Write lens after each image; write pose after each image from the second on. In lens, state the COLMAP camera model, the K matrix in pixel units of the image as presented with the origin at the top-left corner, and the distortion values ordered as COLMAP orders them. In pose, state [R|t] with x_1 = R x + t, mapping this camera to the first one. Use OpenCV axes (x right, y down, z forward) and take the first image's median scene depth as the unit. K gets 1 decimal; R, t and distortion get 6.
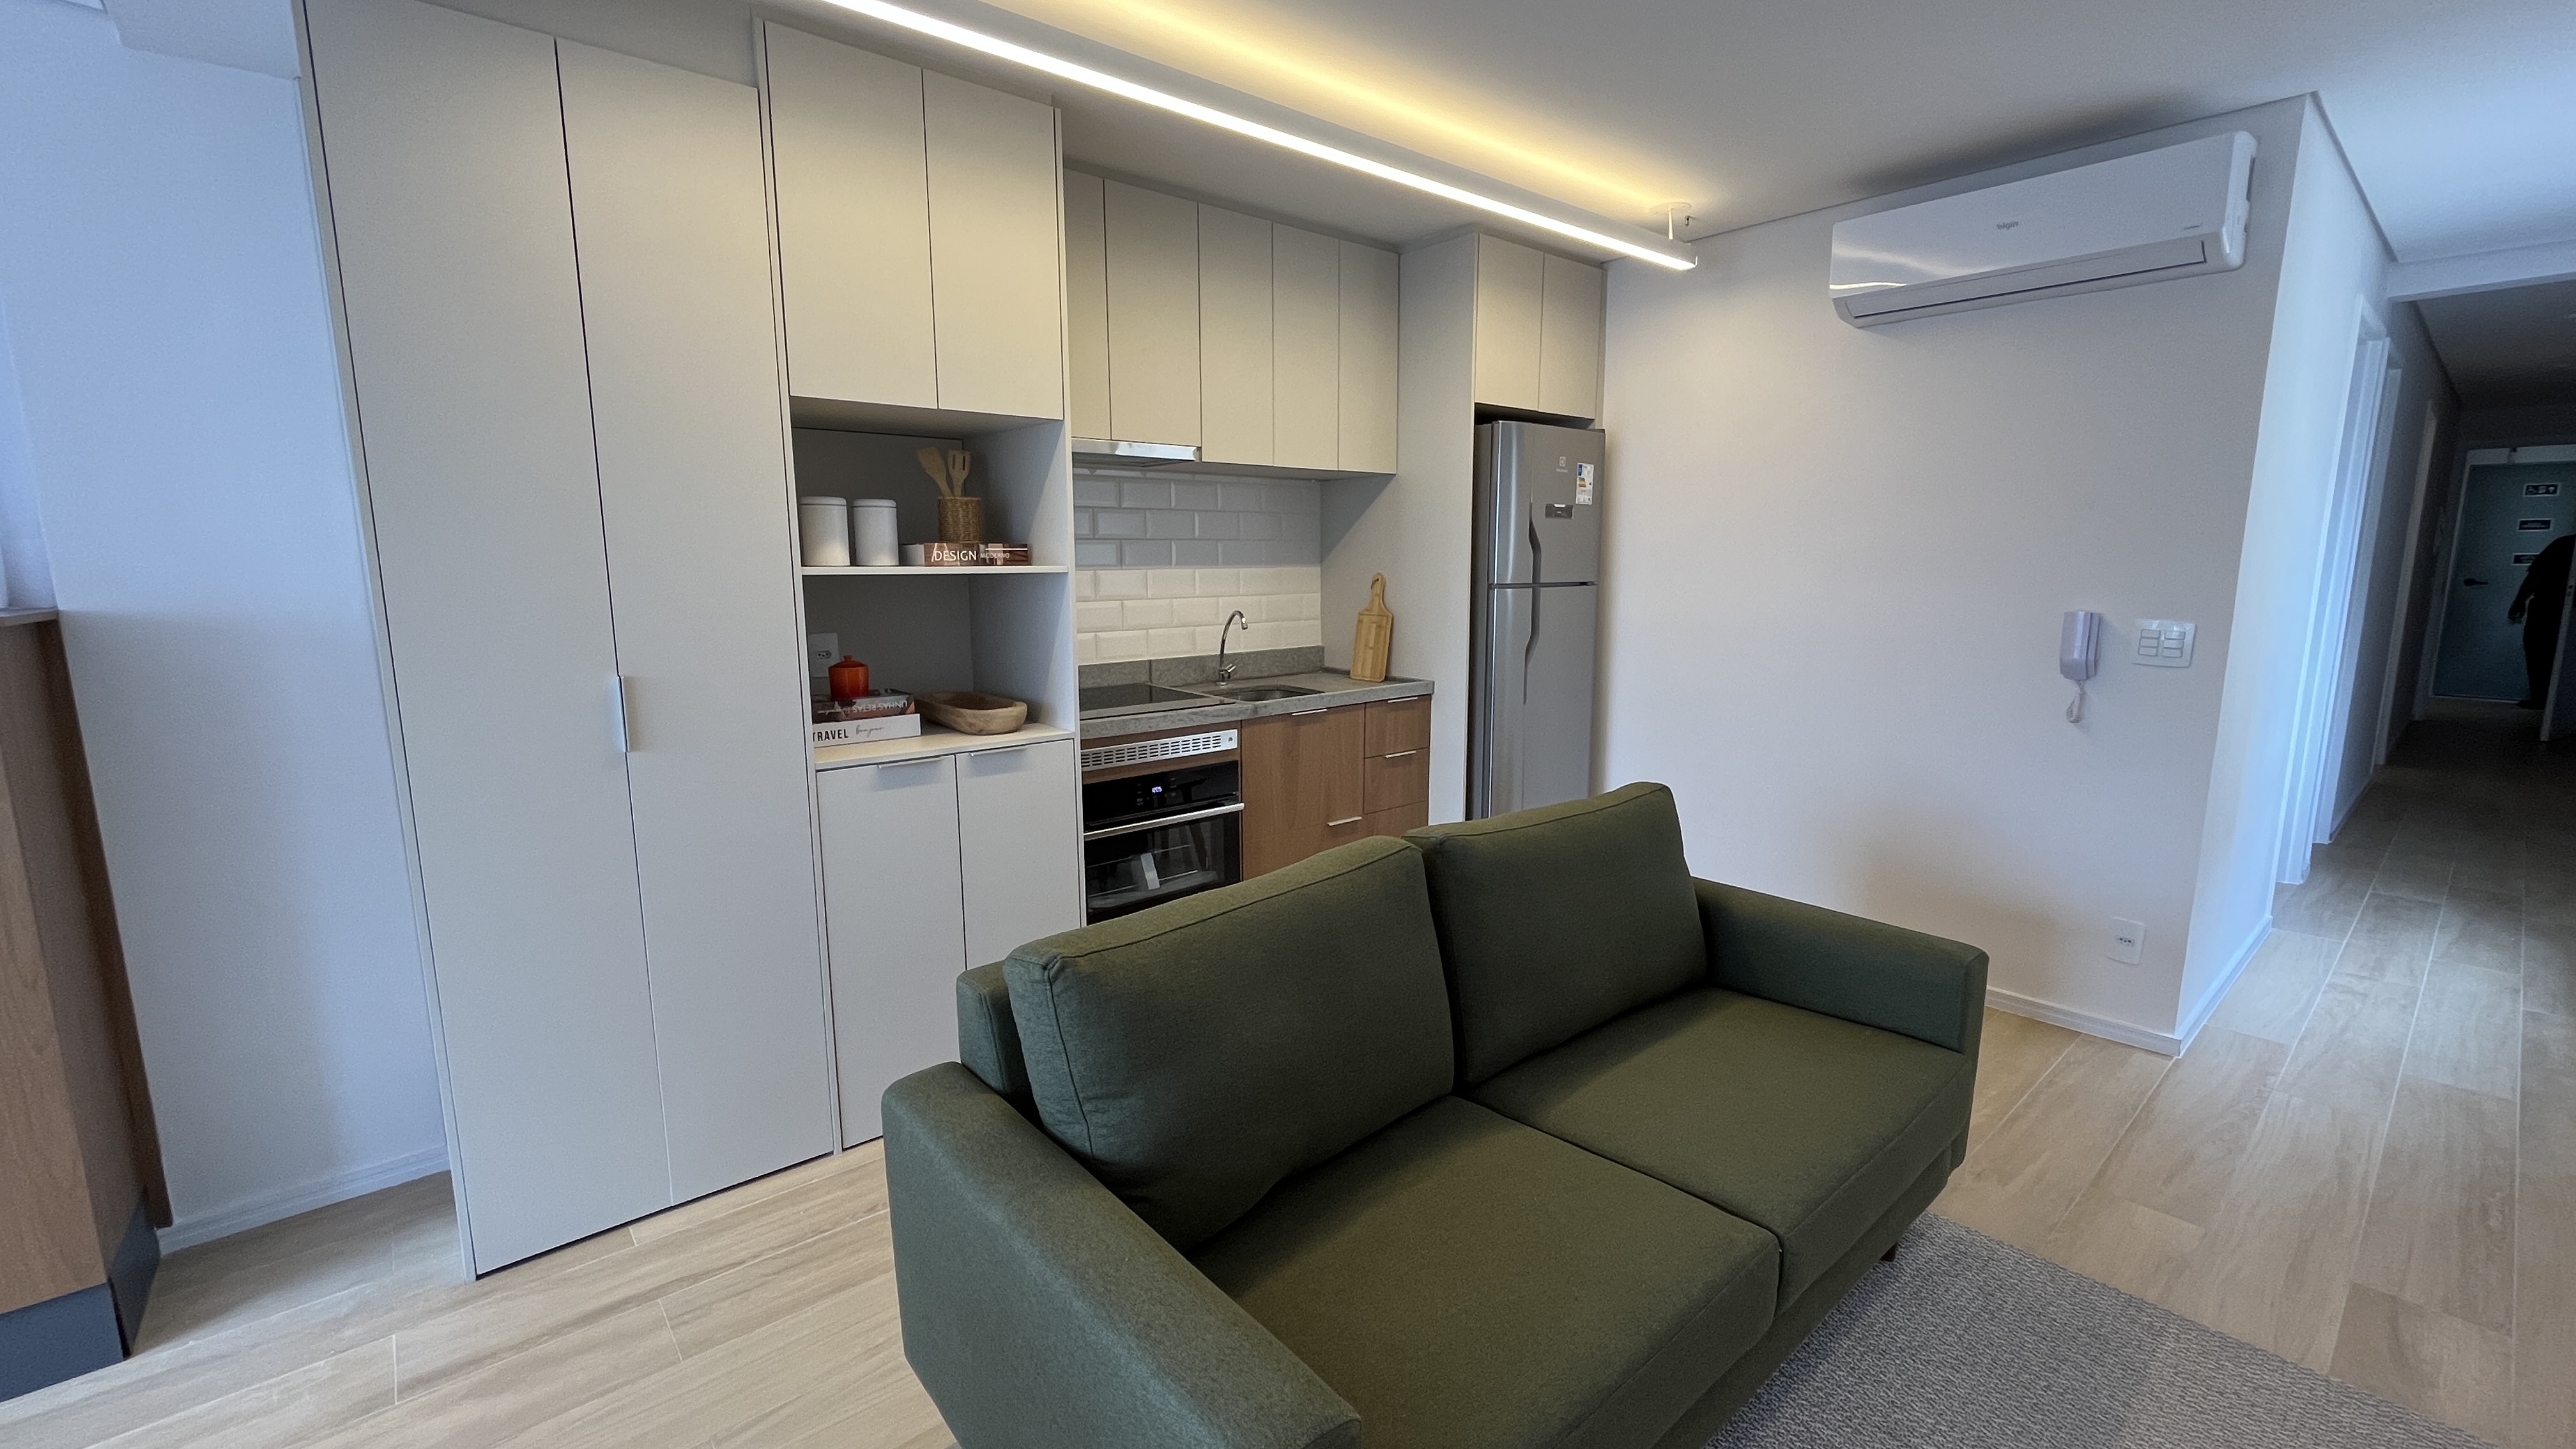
lens RADIAL K [[1054.0, 0, 1283.8], [0, 1054.0, 719.4], [0, 0, 1]] dist [-0.000446, 0.000442]
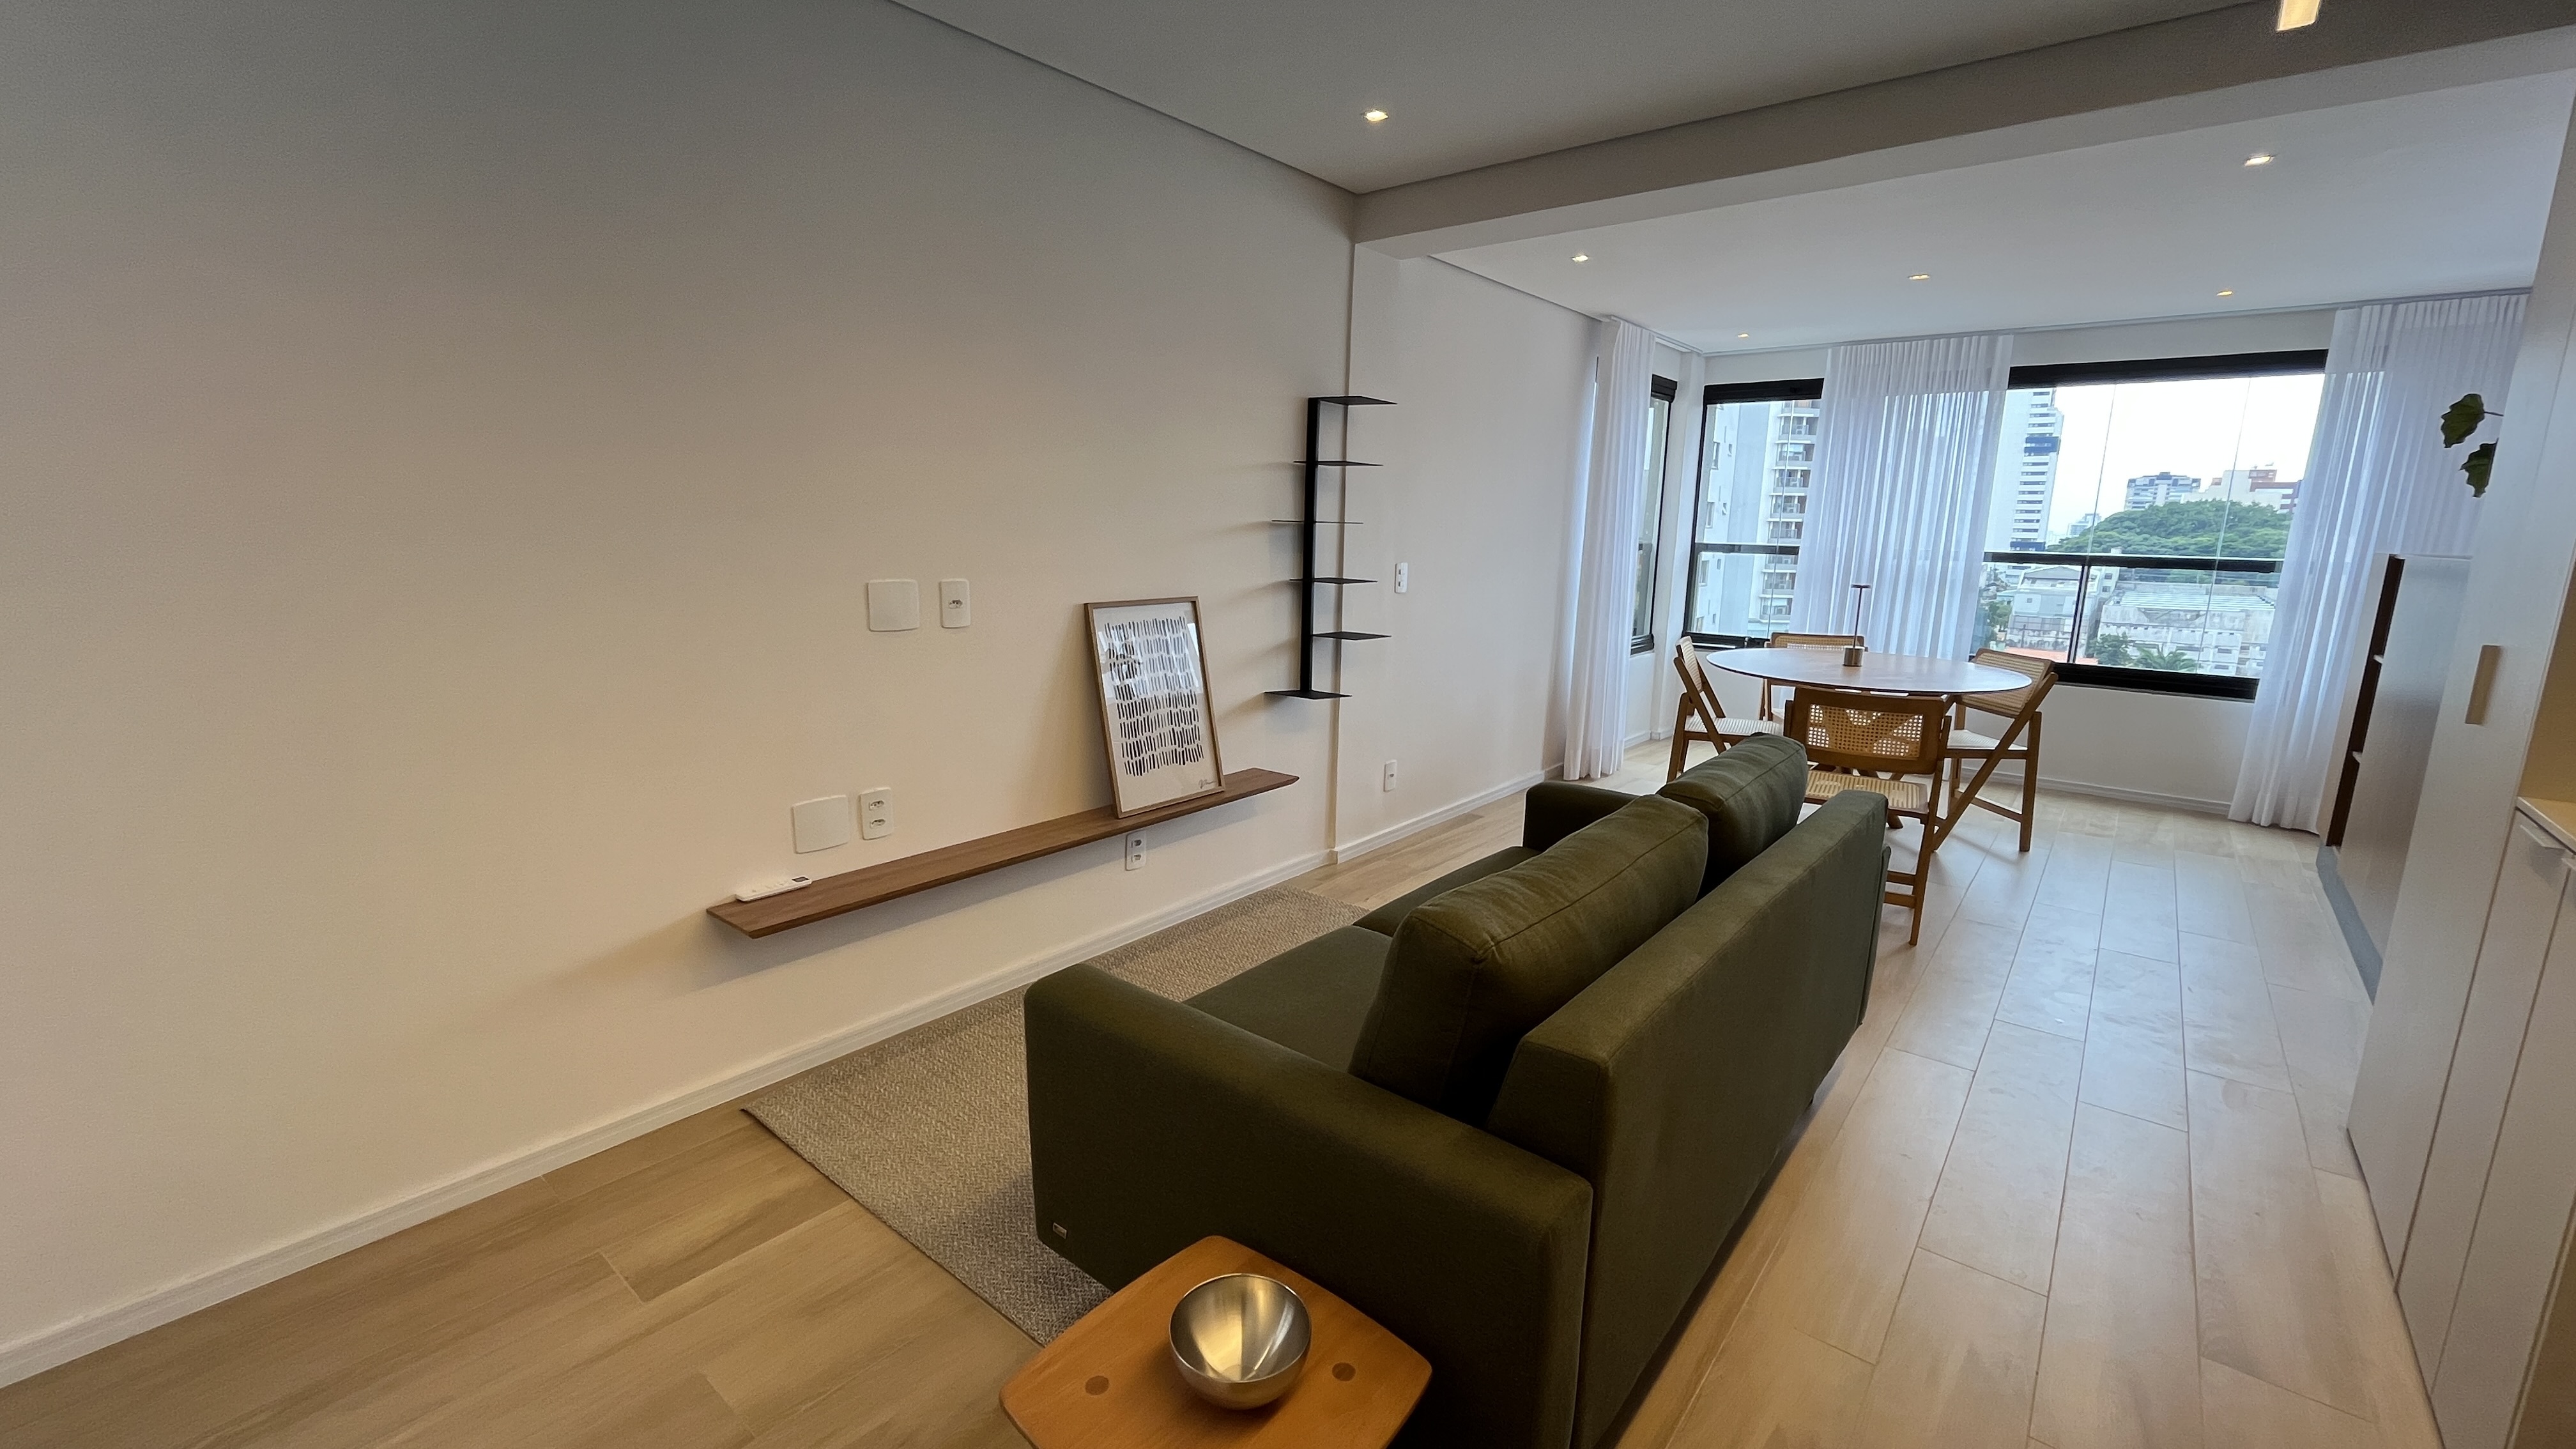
lens RADIAL K [[1050.3, 0, 1288.0], [0, 1050.3, 724.5], [0, 0, 1]] dist [-0.001071, 0.000007]
pose [[-0.983394, 0.020562, -0.180318, 0.432908], [-0.043176, 0.938529, 0.342490, -0.176166], [0.176276, 0.344588, -0.922055, 1.203031]]
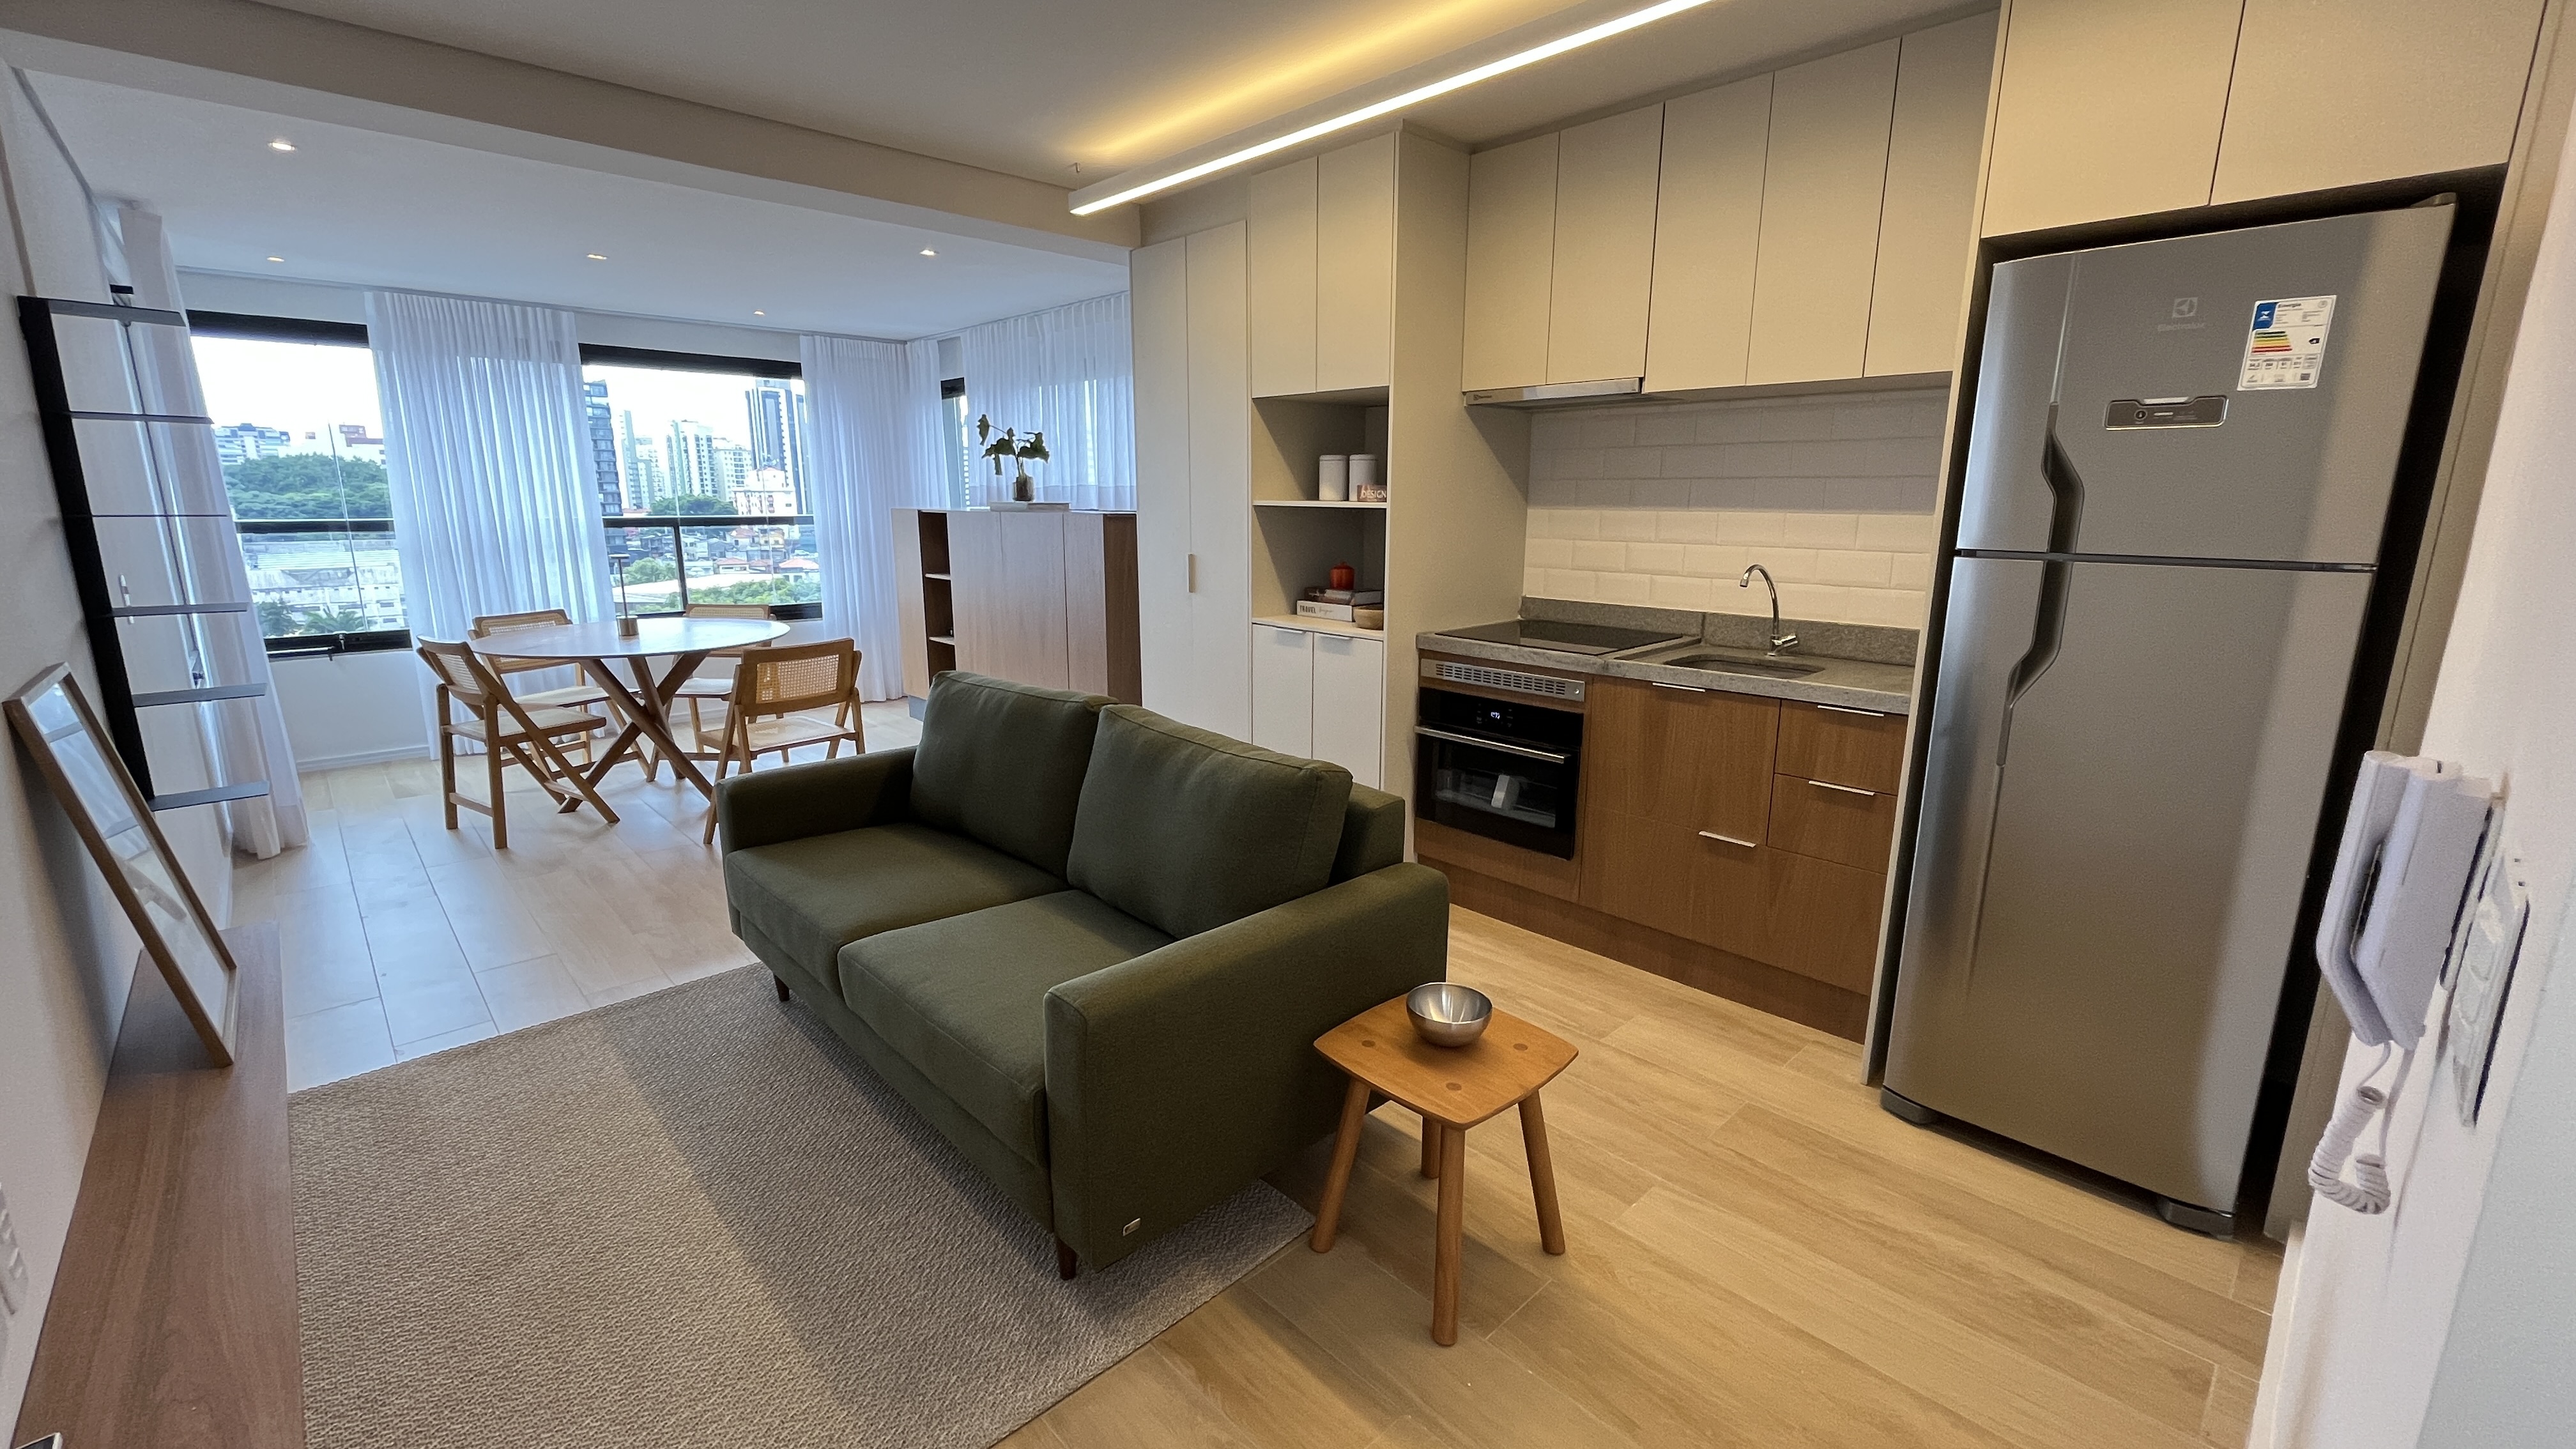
lens RADIAL K [[1054.0, 0, 1283.8], [0, 1054.0, 719.4], [0, 0, 1]] dist [-0.000446, 0.000442]
pose [[0.053952, 0.212757, -0.975615, 0.972305], [-0.159810, 0.966283, 0.201884, -0.118270], [0.985672, 0.145021, 0.086134, 0.736107]]
